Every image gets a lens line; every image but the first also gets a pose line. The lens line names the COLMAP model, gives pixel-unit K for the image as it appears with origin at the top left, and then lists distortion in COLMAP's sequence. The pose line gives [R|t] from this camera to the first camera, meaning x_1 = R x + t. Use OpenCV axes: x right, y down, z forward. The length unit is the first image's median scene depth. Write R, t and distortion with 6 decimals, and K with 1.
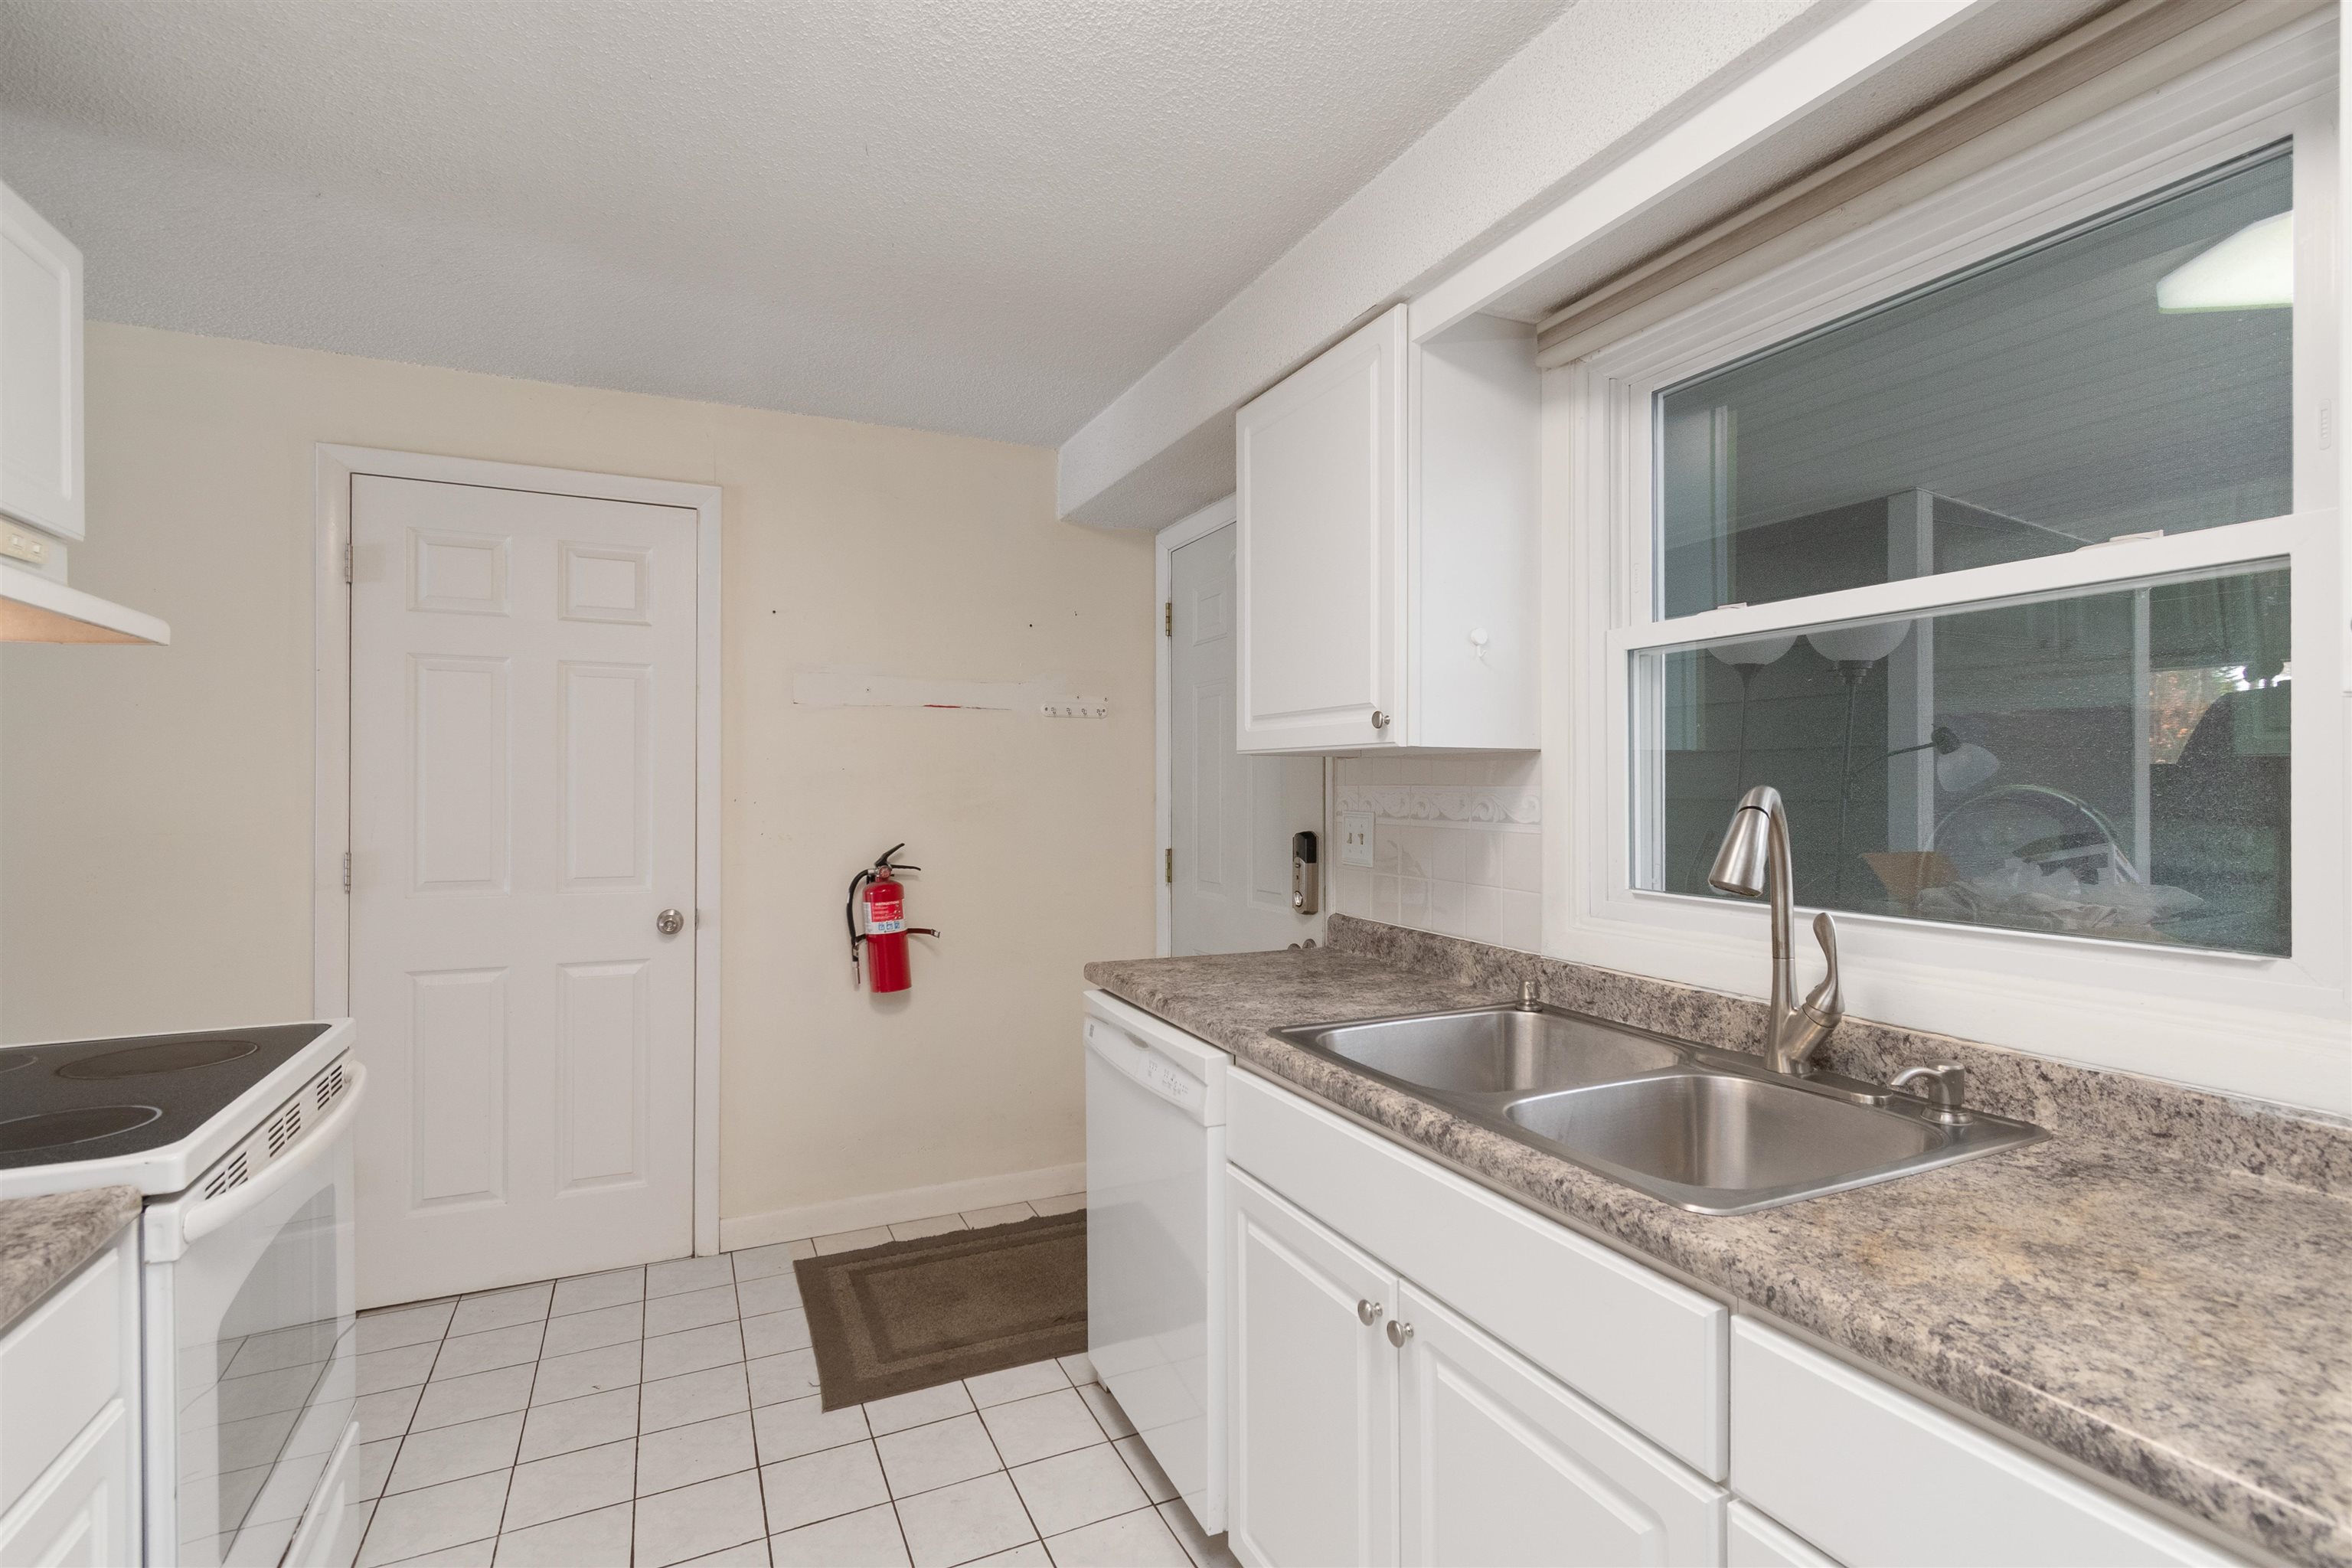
lens RADIAL K [[1077.3, 0, 1174.1], [0, 1077.3, 792.8], [0, 0, 1]] dist [0.001044, -0.000143]
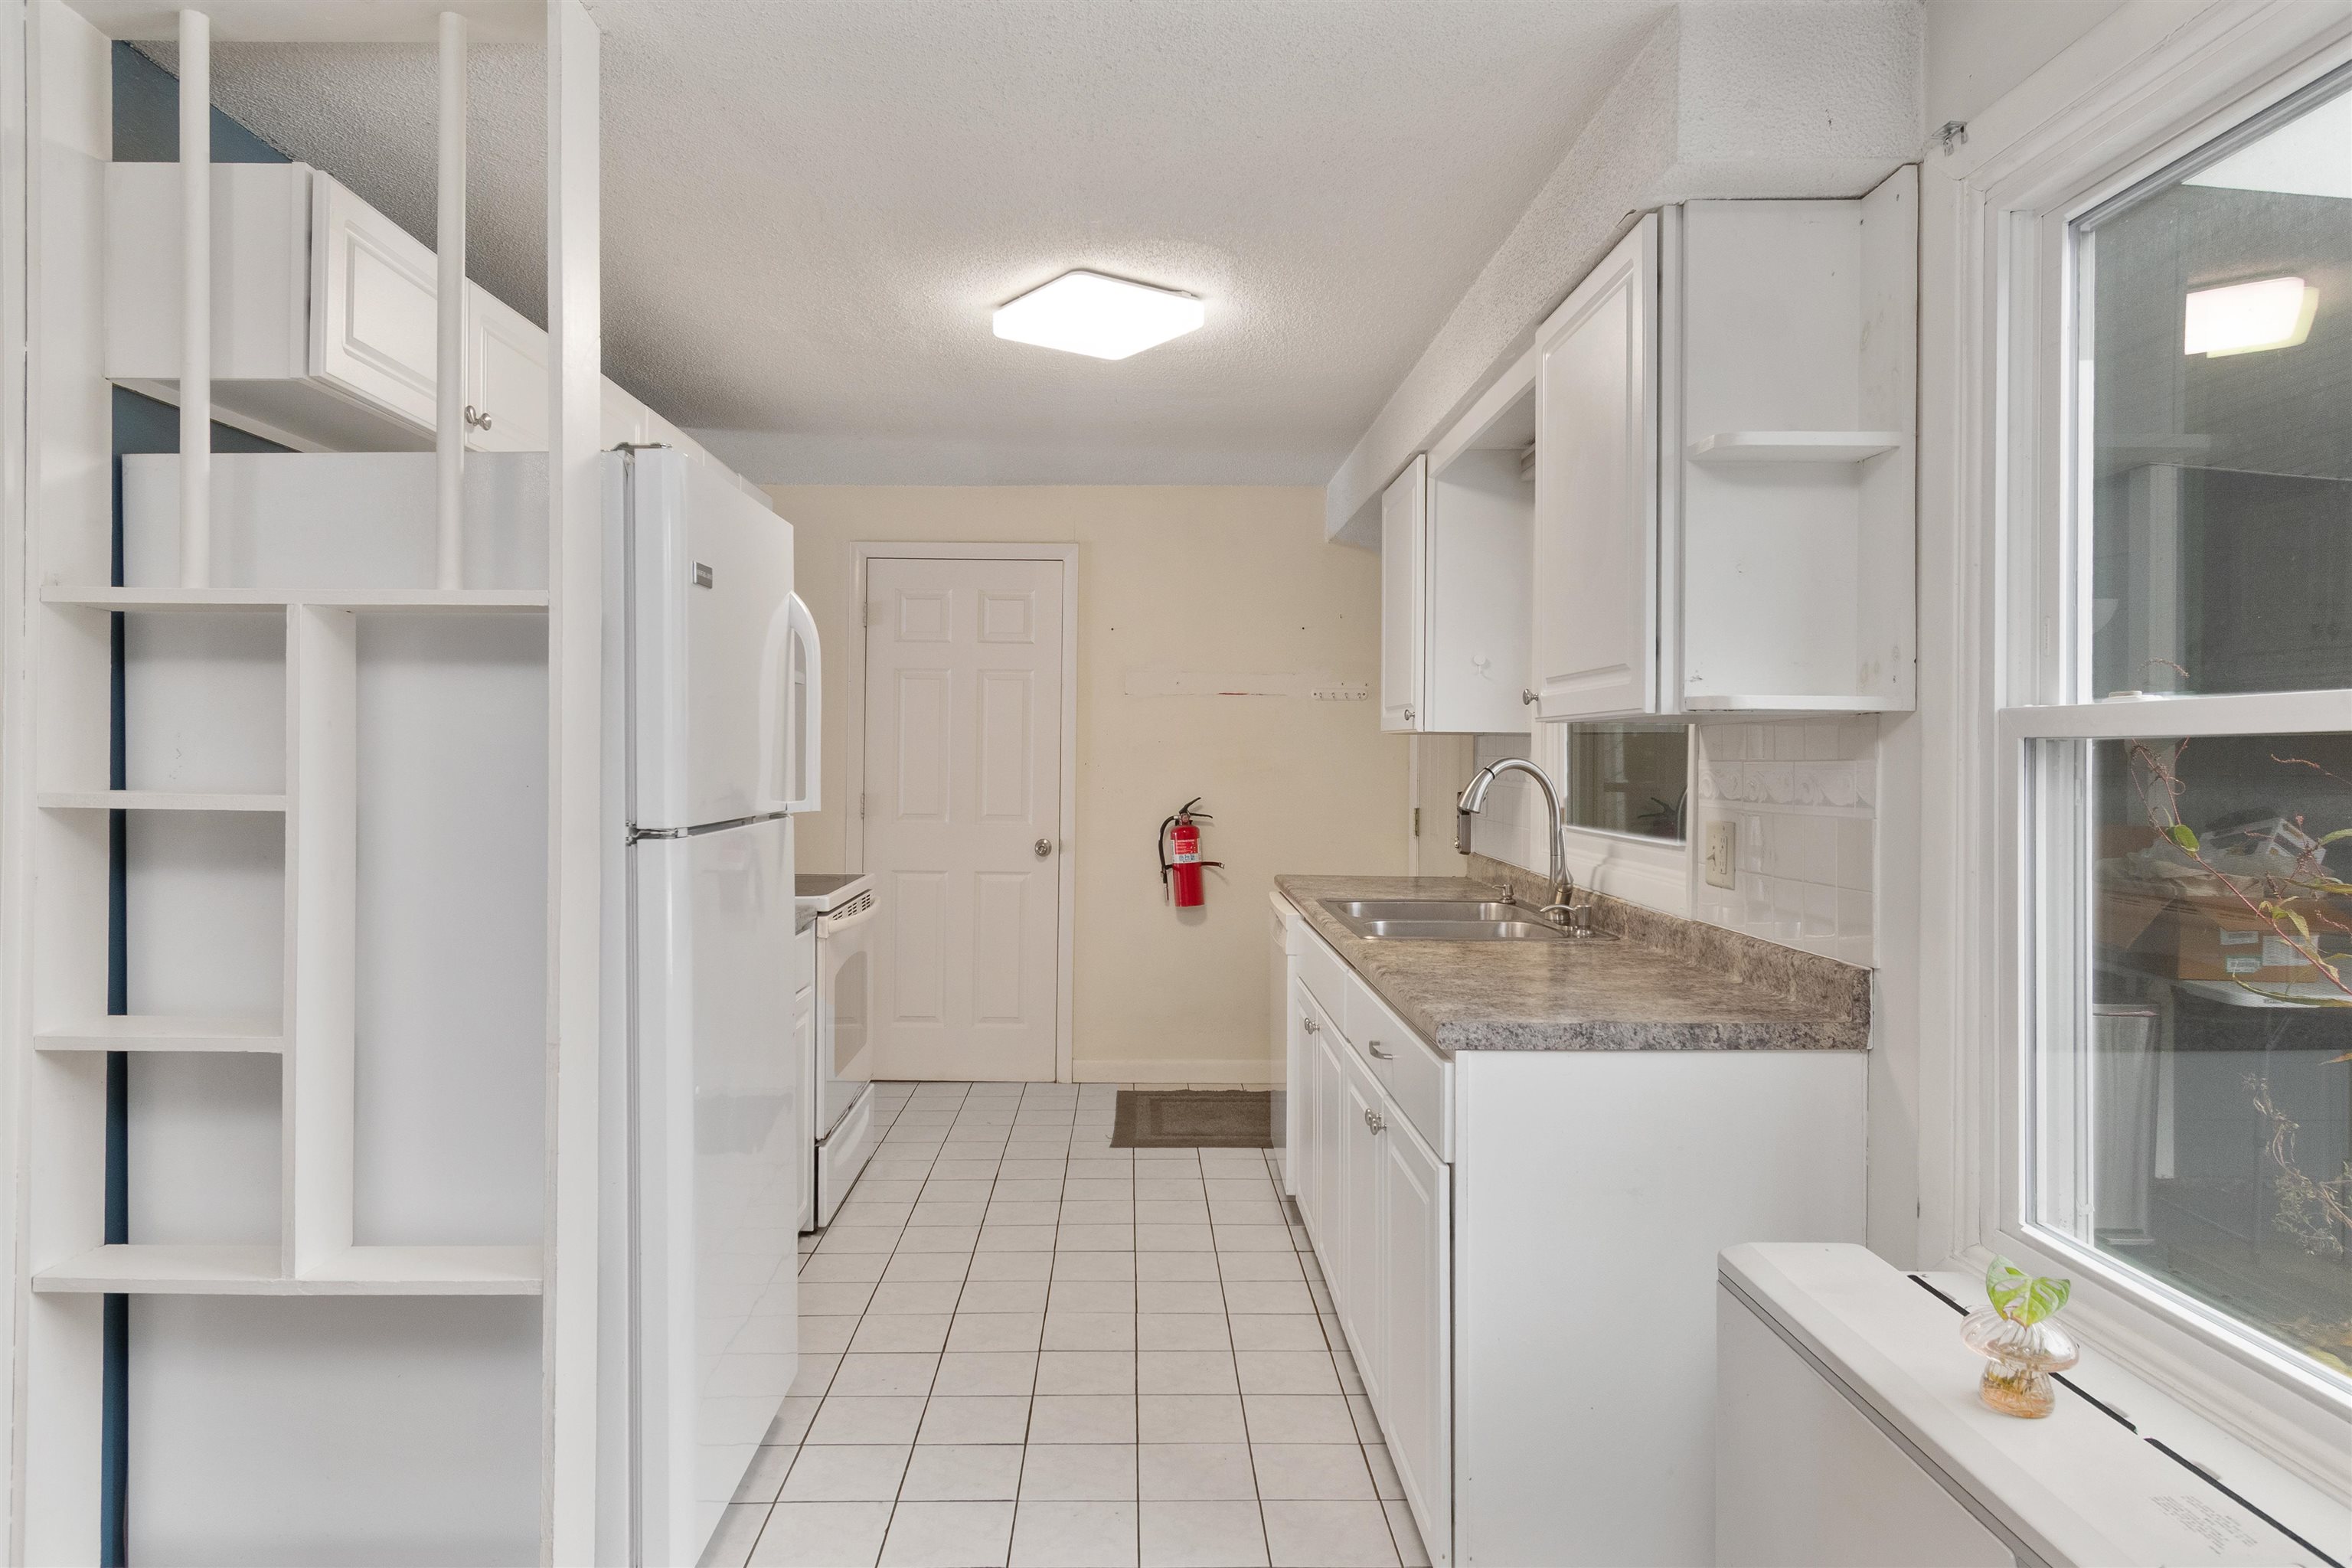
lens RADIAL K [[1430.8, 0, 1118.0], [0, 1430.8, 742.8], [0, 0, 1]] dist [-0.000695, 0.001090]
pose [[0.901065, 0.002490, -0.433677, 0.452250], [-0.009166, 0.999869, -0.013305, 0.003874], [0.433588, 0.015963, 0.900970, -0.684287]]
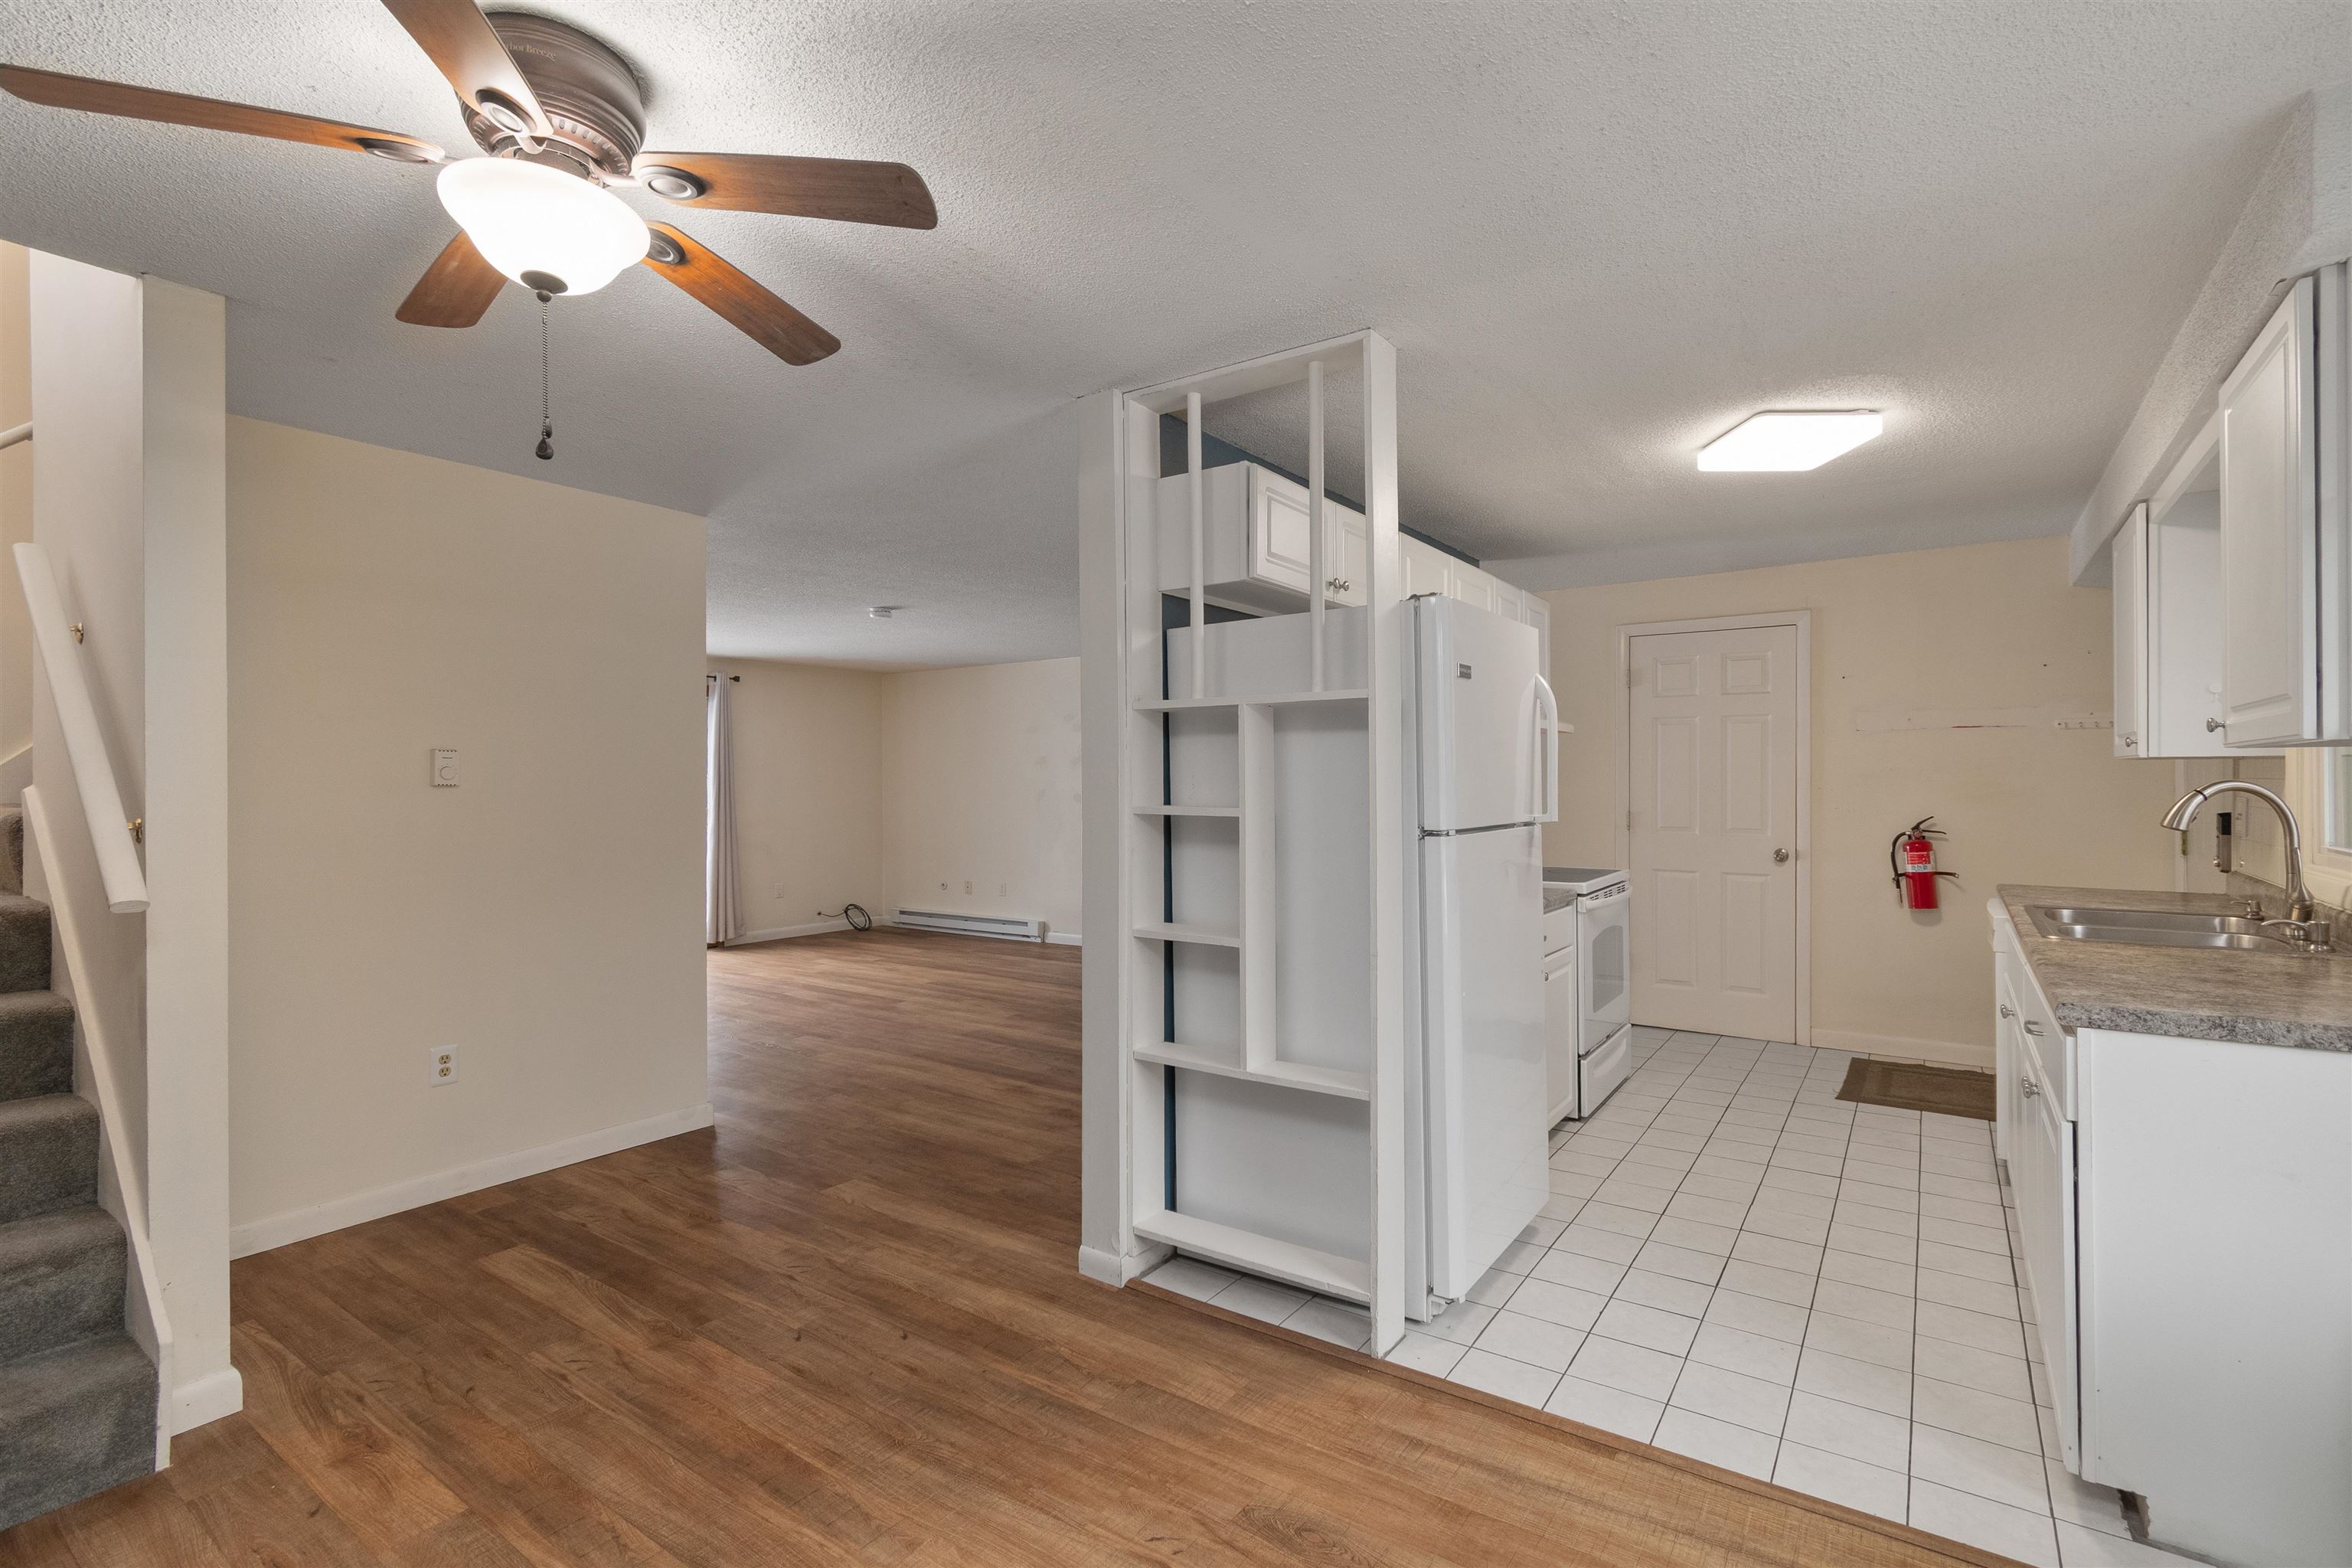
lens RADIAL K [[1054.2, 0, 1189.2], [0, 1054.2, 775.2], [0, 0, 1]] dist [0.000492, -0.000904]
pose [[0.493156, -0.006997, -0.869913, 0.580031], [-0.001925, 0.999956, -0.009134, 0.003167], [0.869939, 0.006179, 0.493121, -0.735463]]
